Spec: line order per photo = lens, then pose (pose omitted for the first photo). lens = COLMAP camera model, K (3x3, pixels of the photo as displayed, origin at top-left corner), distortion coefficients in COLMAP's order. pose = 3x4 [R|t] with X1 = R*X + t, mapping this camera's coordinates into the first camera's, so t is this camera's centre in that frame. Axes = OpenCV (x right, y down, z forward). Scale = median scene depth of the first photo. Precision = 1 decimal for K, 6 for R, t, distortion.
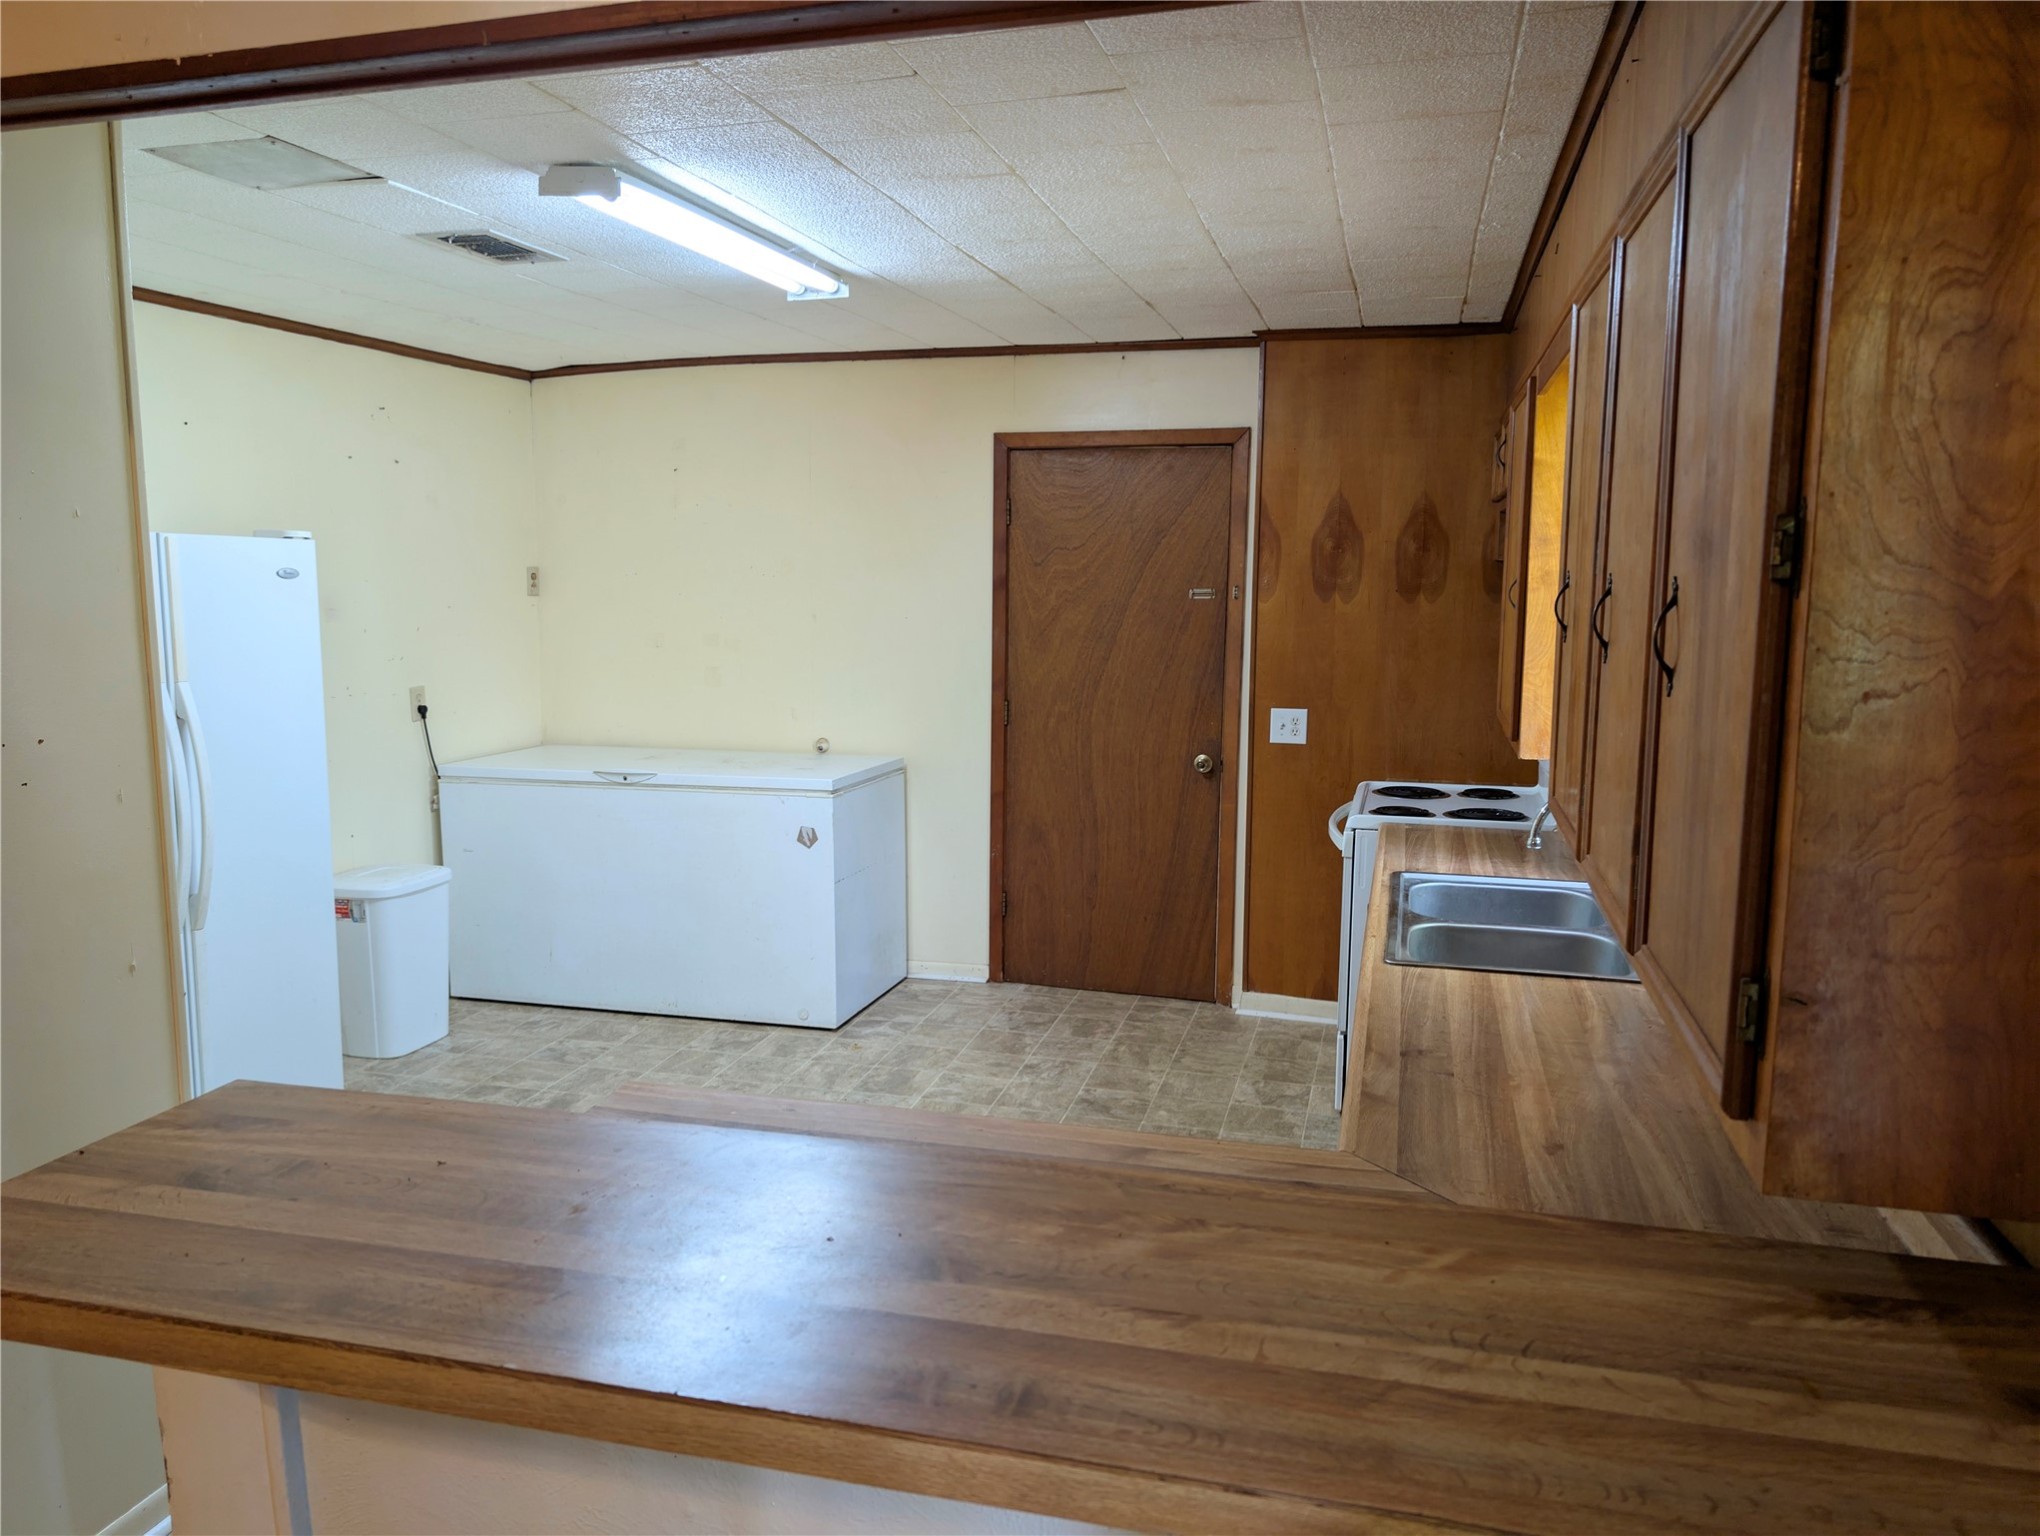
lens RADIAL K [[1451.2, 0, 1014.6], [0, 1451.2, 769.8], [0, 0, 1]] dist [0.005461, -0.000064]
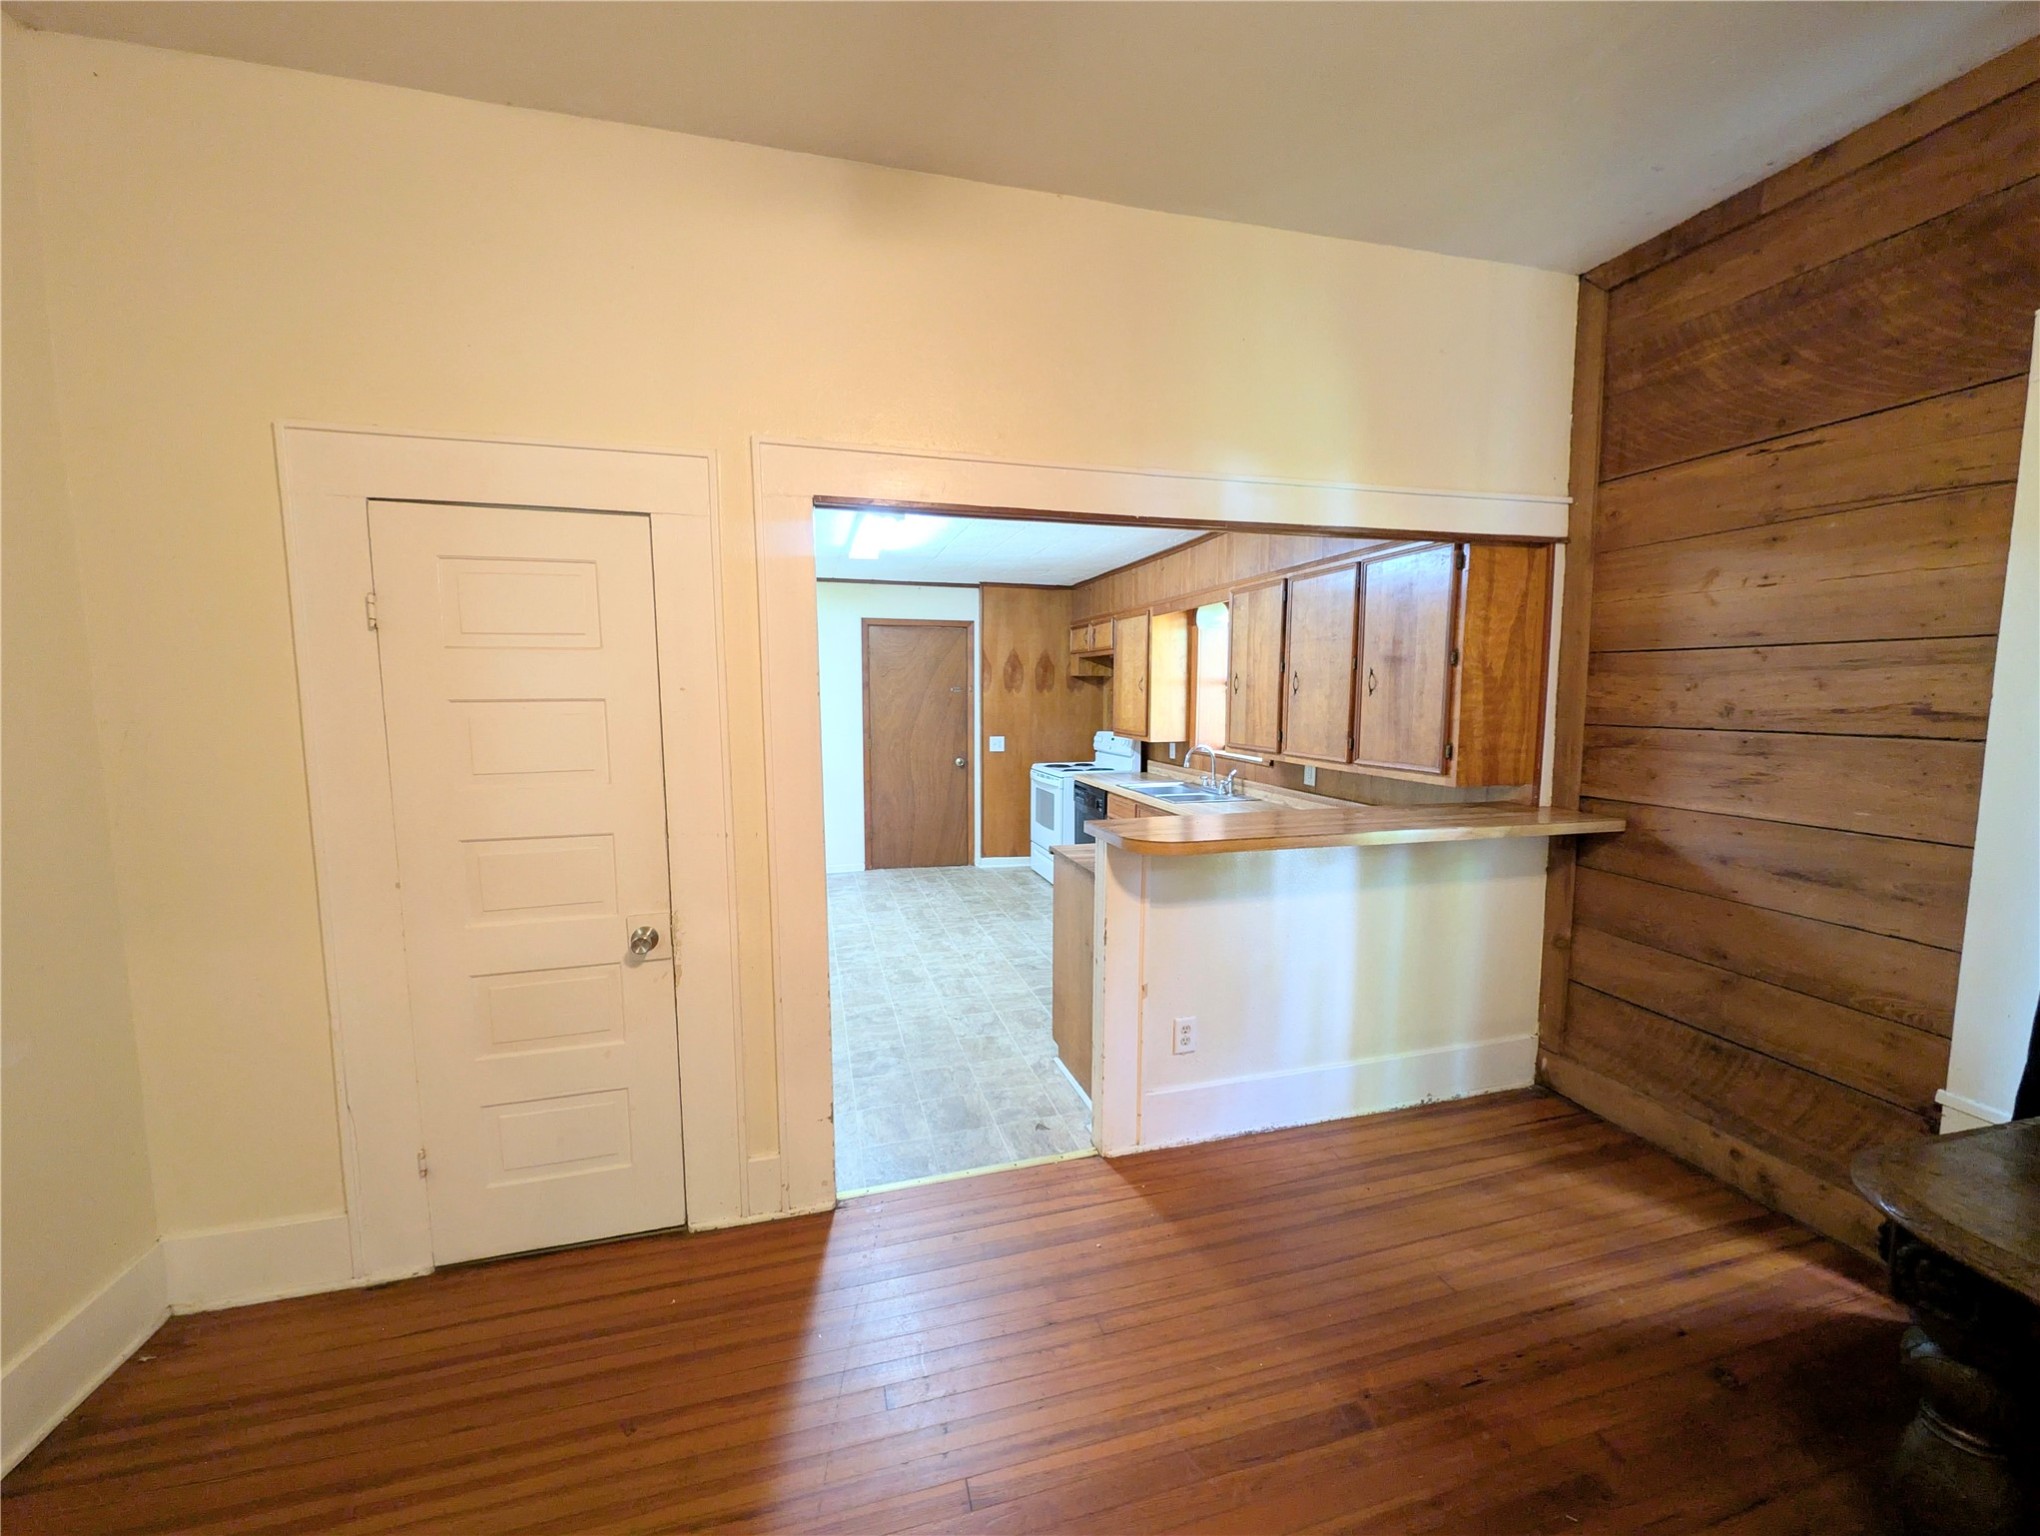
lens RADIAL K [[750.5, 0, 1018.6], [0, 750.5, 764.5], [0, 0, 1]] dist [0.000287, 0.000002]
pose [[0.853174, -0.048404, 0.519376, -0.440064], [0.070096, 0.997293, -0.022202, 0.034851], [-0.516896, 0.055348, 0.854257, -0.086237]]
